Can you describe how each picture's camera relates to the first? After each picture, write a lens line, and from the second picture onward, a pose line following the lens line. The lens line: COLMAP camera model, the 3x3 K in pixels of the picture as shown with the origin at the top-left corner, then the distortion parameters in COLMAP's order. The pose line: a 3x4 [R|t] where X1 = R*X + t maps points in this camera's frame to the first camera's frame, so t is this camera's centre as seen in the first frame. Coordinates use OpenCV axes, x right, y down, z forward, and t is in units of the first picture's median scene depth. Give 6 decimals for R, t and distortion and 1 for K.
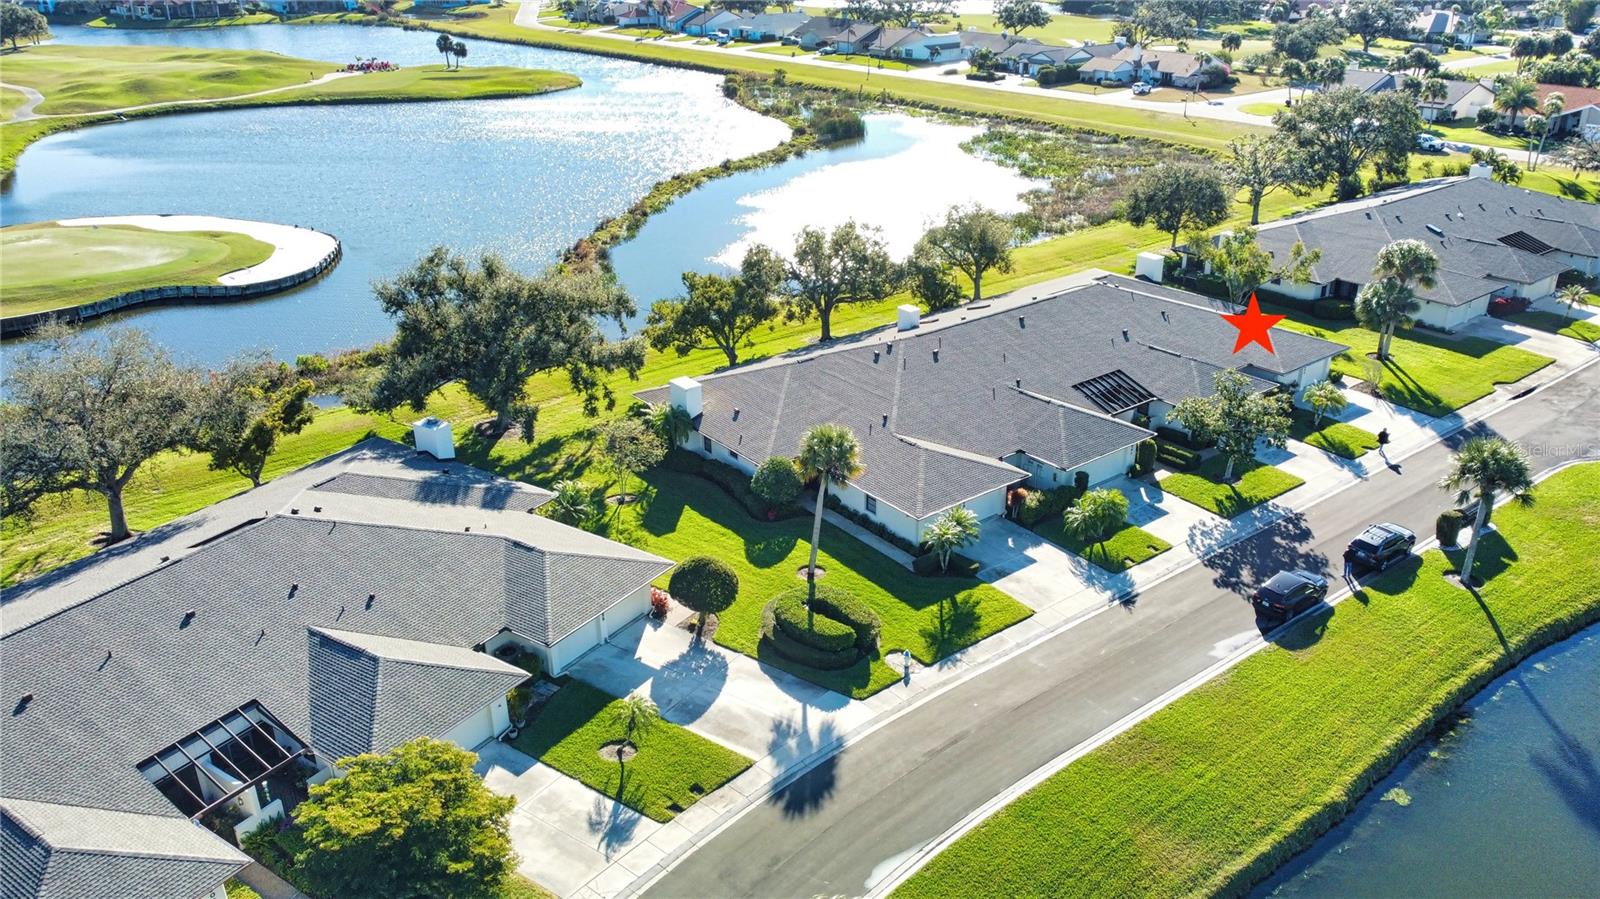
lens RADIAL K [[1209.2, 0, 802.1], [0, 1209.2, 453.4], [0, 0, 1]] dist [-0.001769, -0.002982]
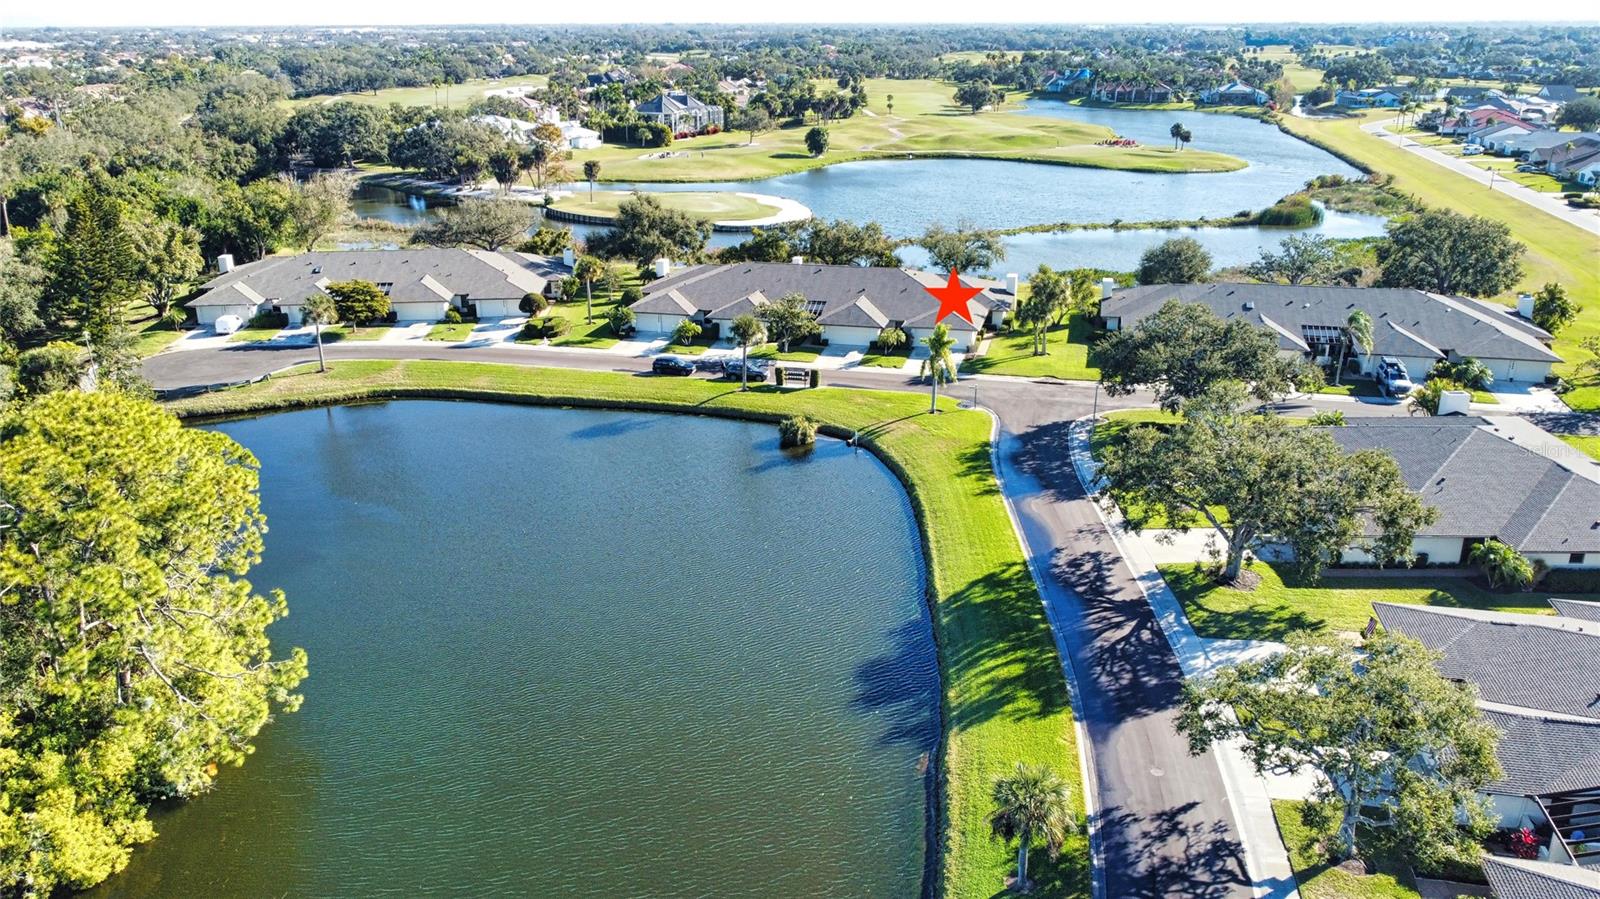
lens RADIAL K [[1208.3, 0, 800.0], [0, 1208.3, 449.5], [0, 0, 1]] dist [0.004247, -0.004600]
pose [[0.618793, 0.272718, -0.736695, 1.442232], [-0.325621, 0.942490, 0.075393, 0.013239], [0.714889, 0.193231, 0.672009, -0.166022]]
